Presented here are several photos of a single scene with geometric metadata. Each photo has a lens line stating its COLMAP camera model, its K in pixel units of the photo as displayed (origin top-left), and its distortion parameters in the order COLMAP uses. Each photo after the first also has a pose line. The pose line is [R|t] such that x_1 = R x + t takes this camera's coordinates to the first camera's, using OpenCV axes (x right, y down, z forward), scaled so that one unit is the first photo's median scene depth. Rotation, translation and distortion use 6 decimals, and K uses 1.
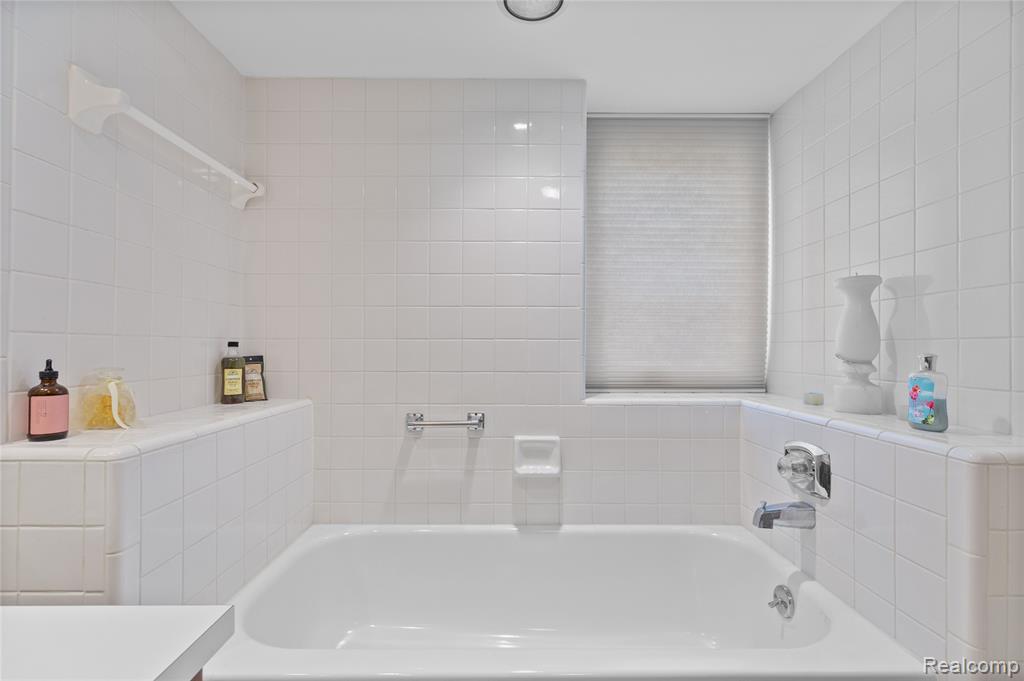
lens RADIAL K [[467.9, 0, 509.8], [0, 467.9, 343.5], [0, 0, 1]] dist [-0.000570, -0.000001]
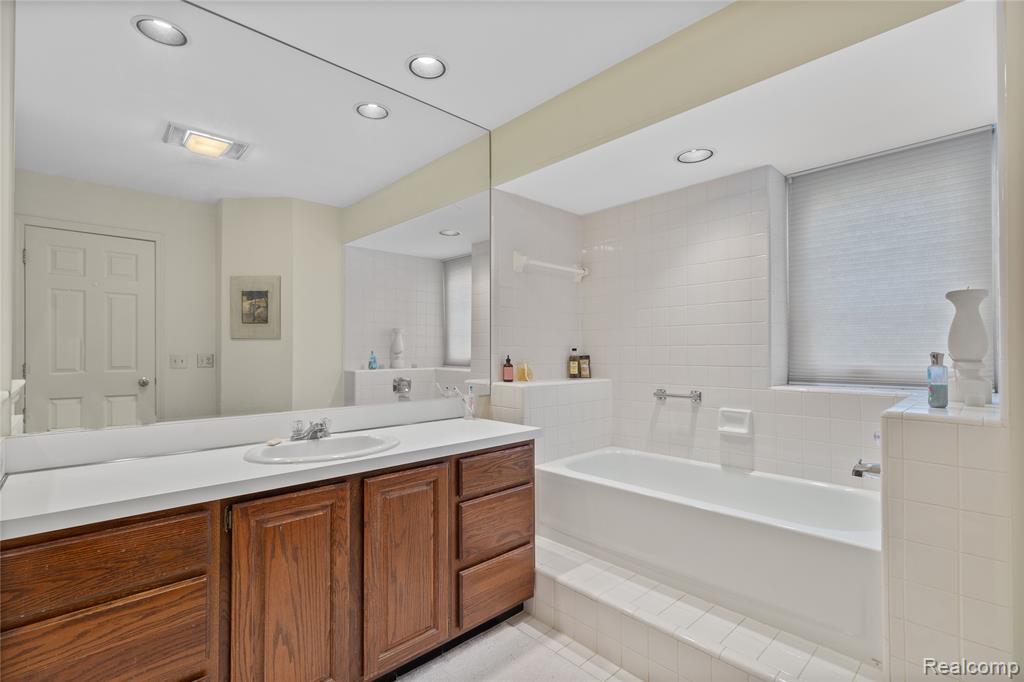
lens RADIAL K [[470.9, 0, 516.4], [0, 470.9, 347.3], [0, 0, 1]] dist [0.002039, -0.000261]
pose [[0.695109, -0.010143, -0.718832, 0.696348], [0.006307, 0.999948, -0.008010, 0.006098], [0.718876, 0.001034, 0.695137, -0.603162]]
